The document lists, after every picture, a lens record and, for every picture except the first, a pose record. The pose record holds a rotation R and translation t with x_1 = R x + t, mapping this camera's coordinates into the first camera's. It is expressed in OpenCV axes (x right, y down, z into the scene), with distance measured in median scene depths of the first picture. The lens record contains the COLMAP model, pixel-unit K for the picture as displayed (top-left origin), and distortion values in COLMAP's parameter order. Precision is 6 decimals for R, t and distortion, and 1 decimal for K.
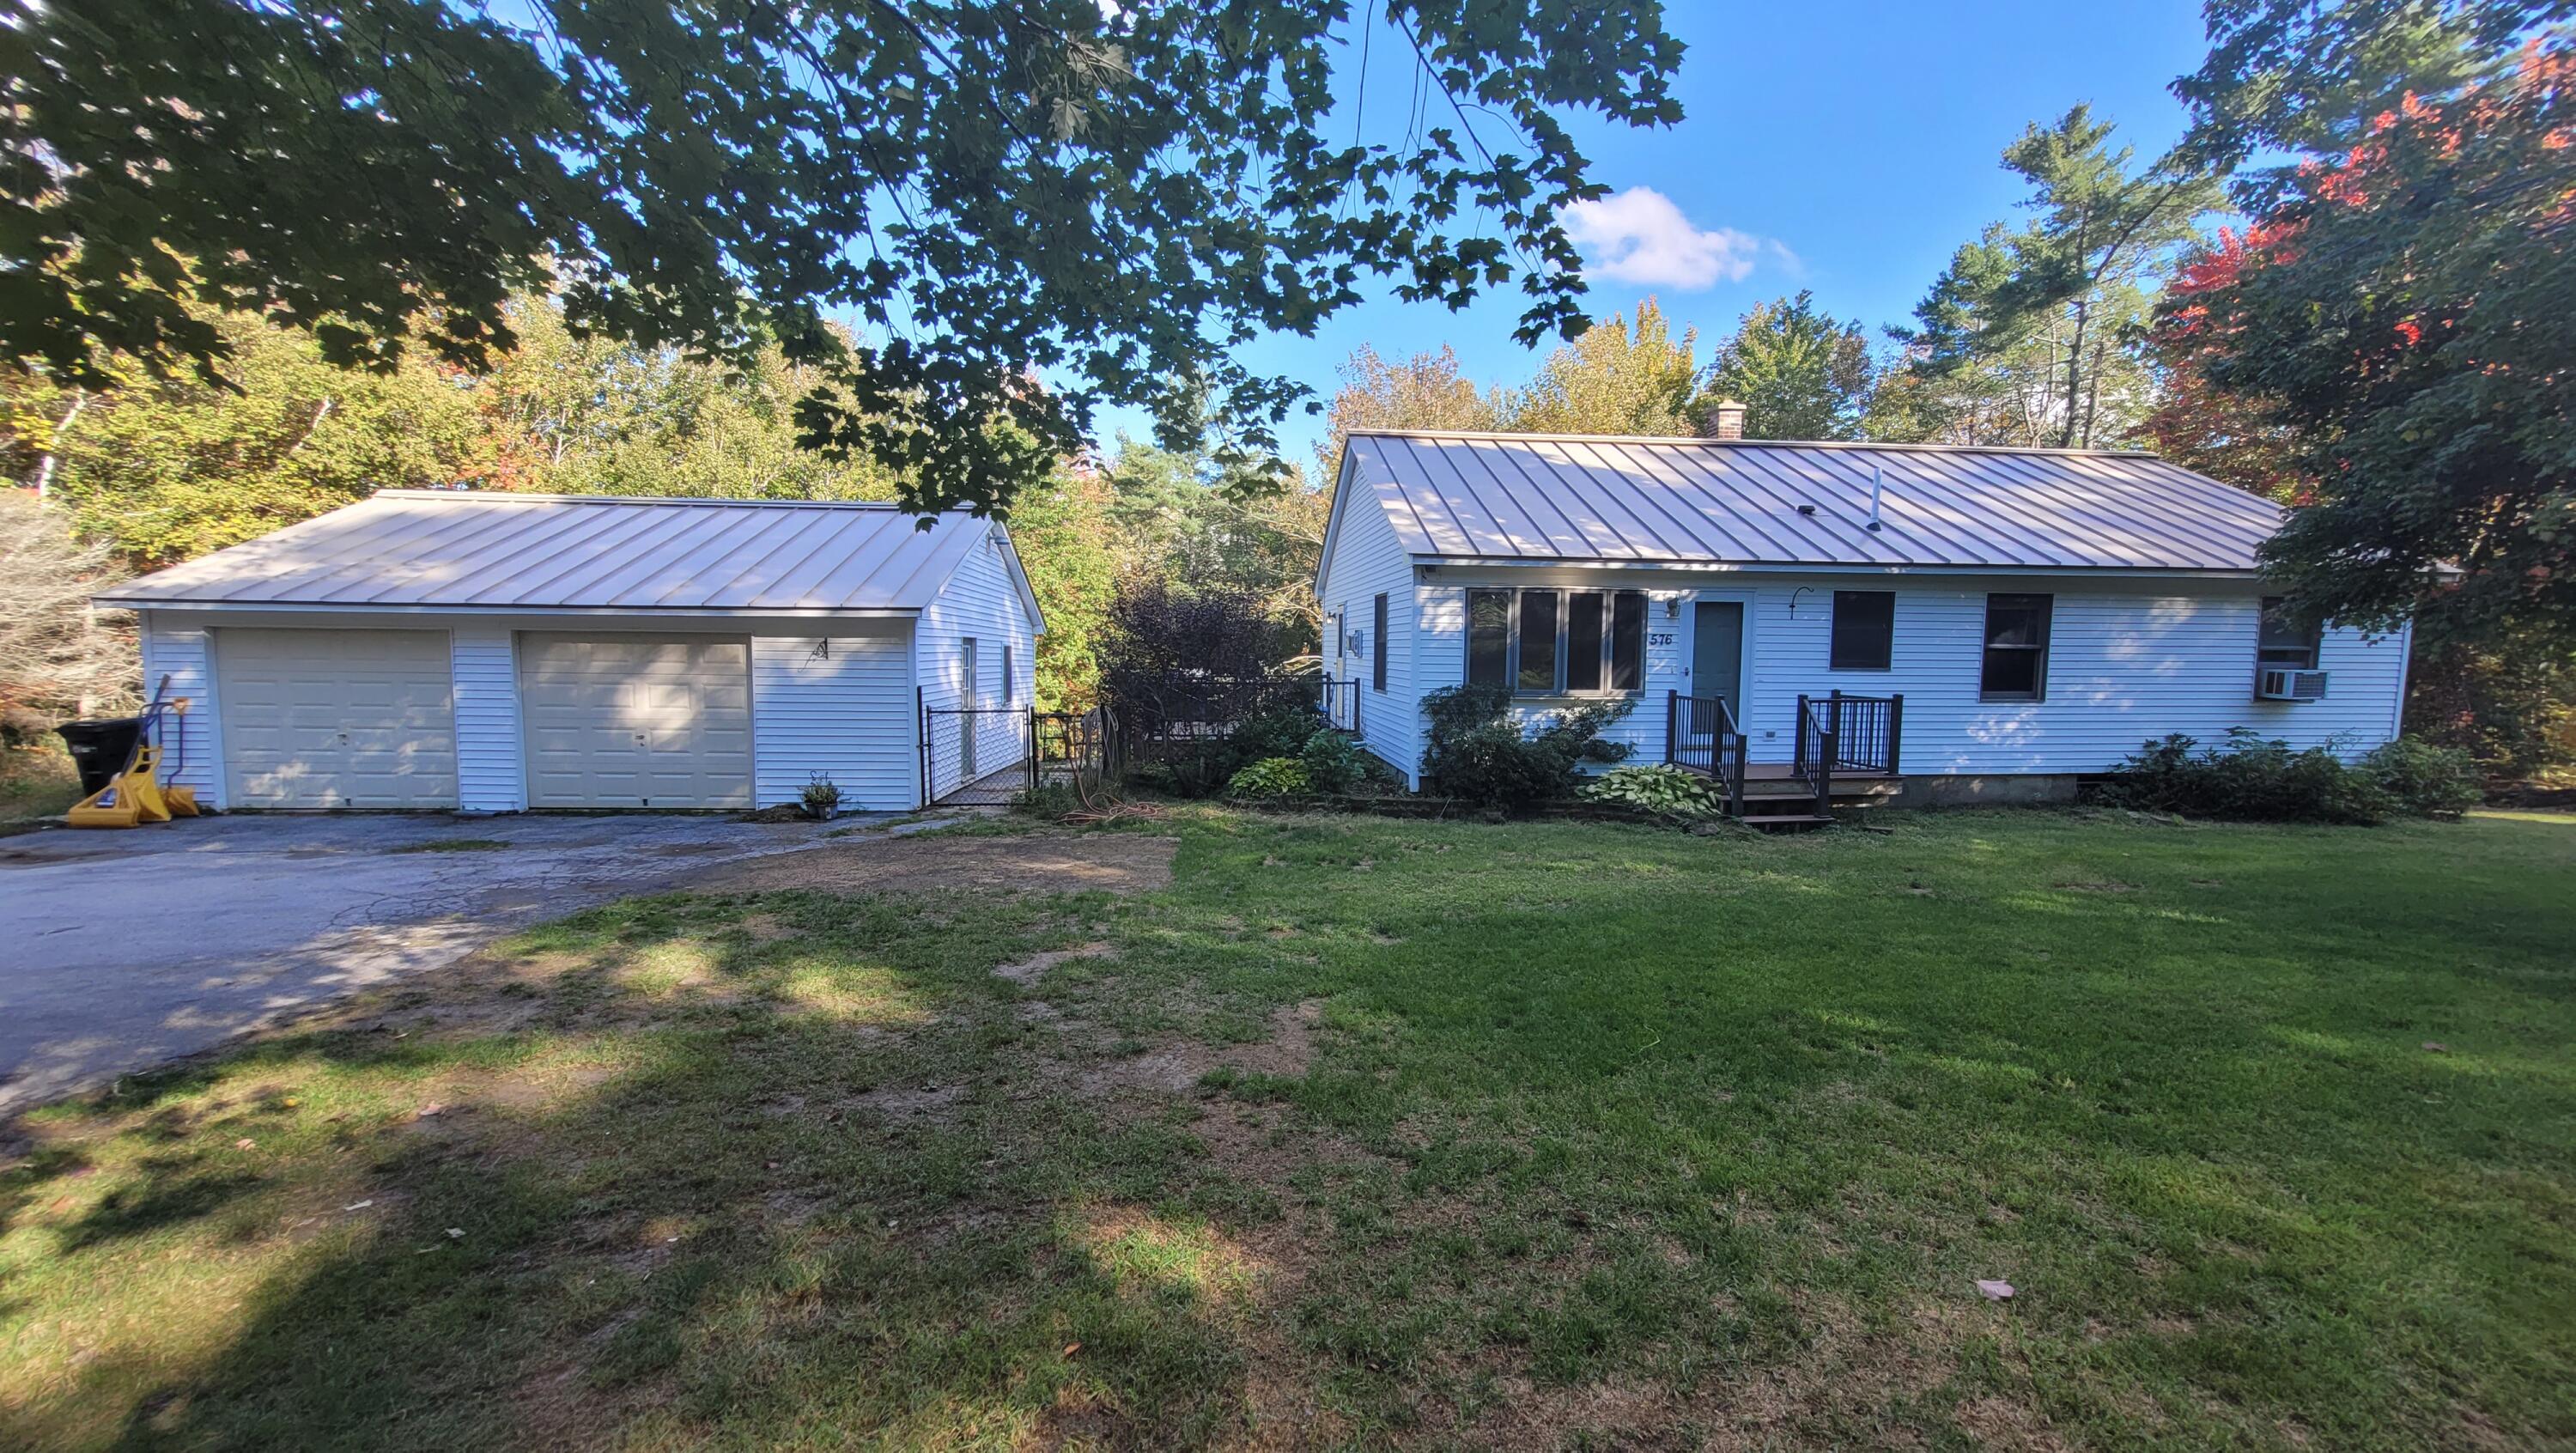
lens RADIAL K [[998.4, 0, 1278.9], [0, 998.4, 733.6], [0, 0, 1]] dist [0.001389, 0.000132]
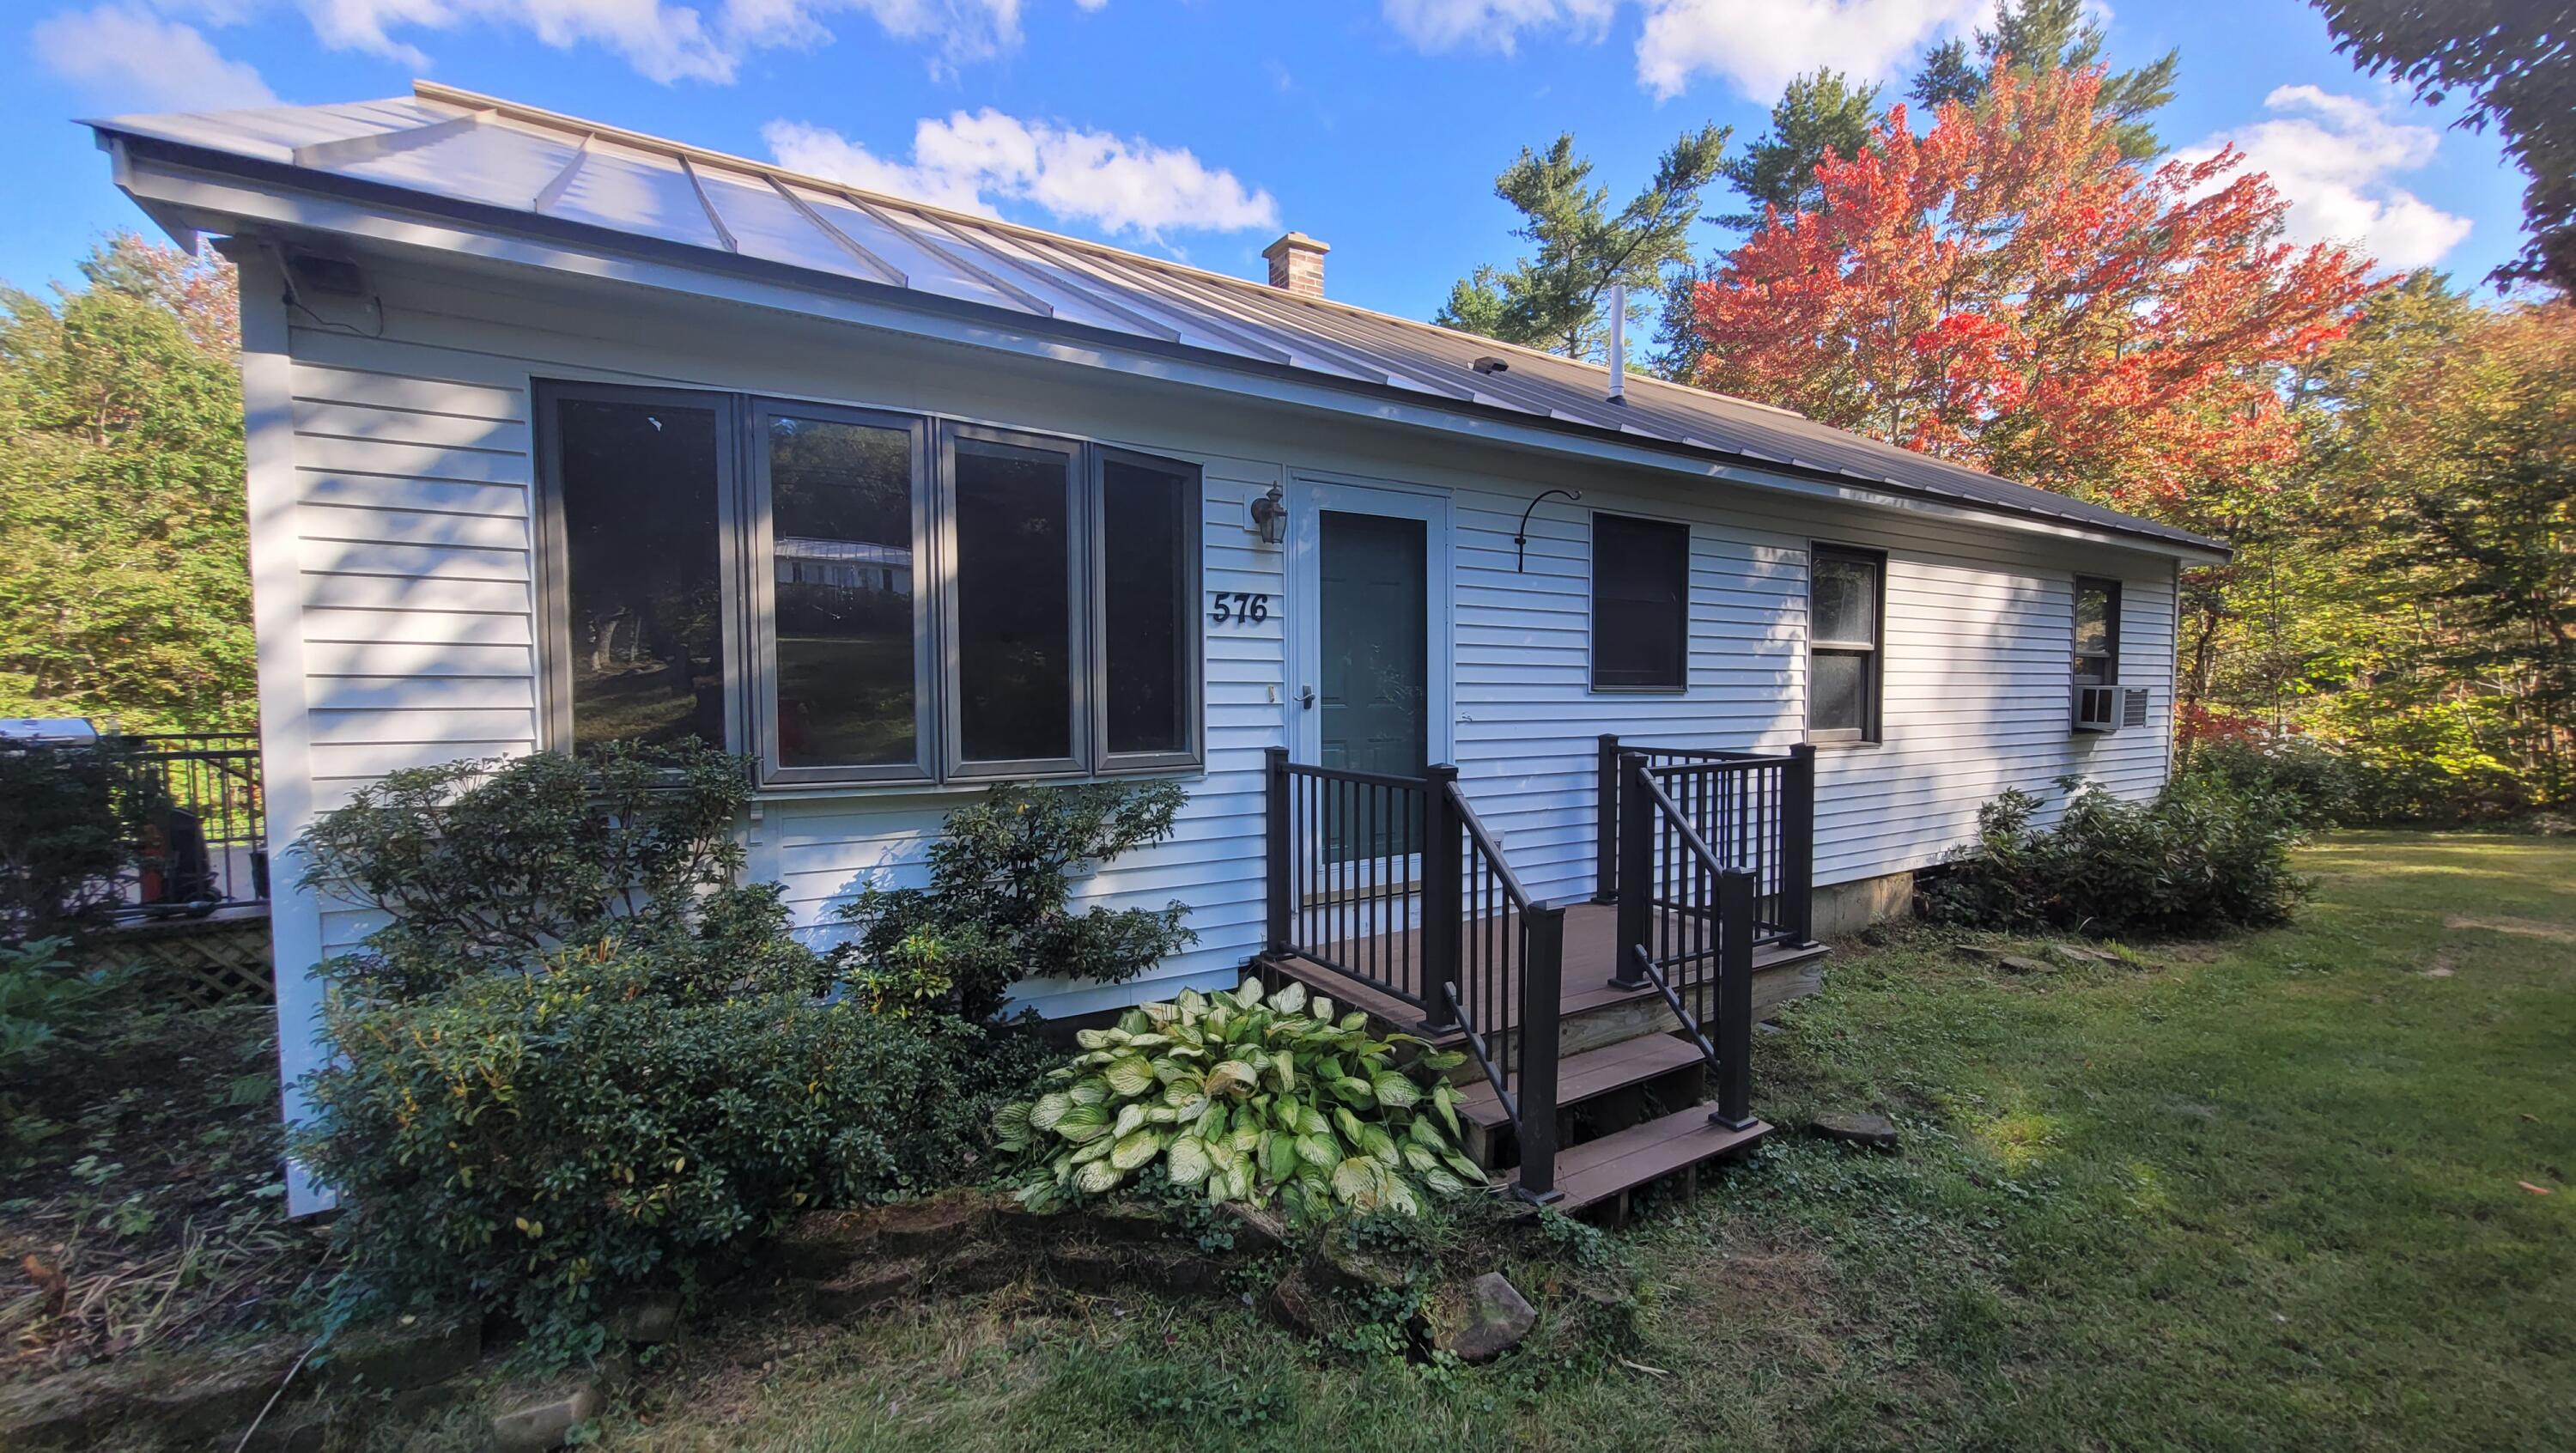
lens RADIAL K [[998.4, 0, 1284.5], [0, 998.4, 738.3], [0, 0, 1]] dist [0.001389, 0.000132]
pose [[0.895187, -0.030816, 0.444625, 0.234365], [0.052831, 0.997910, -0.037204, -0.033766], [-0.442549, 0.056794, 0.894944, 0.667818]]
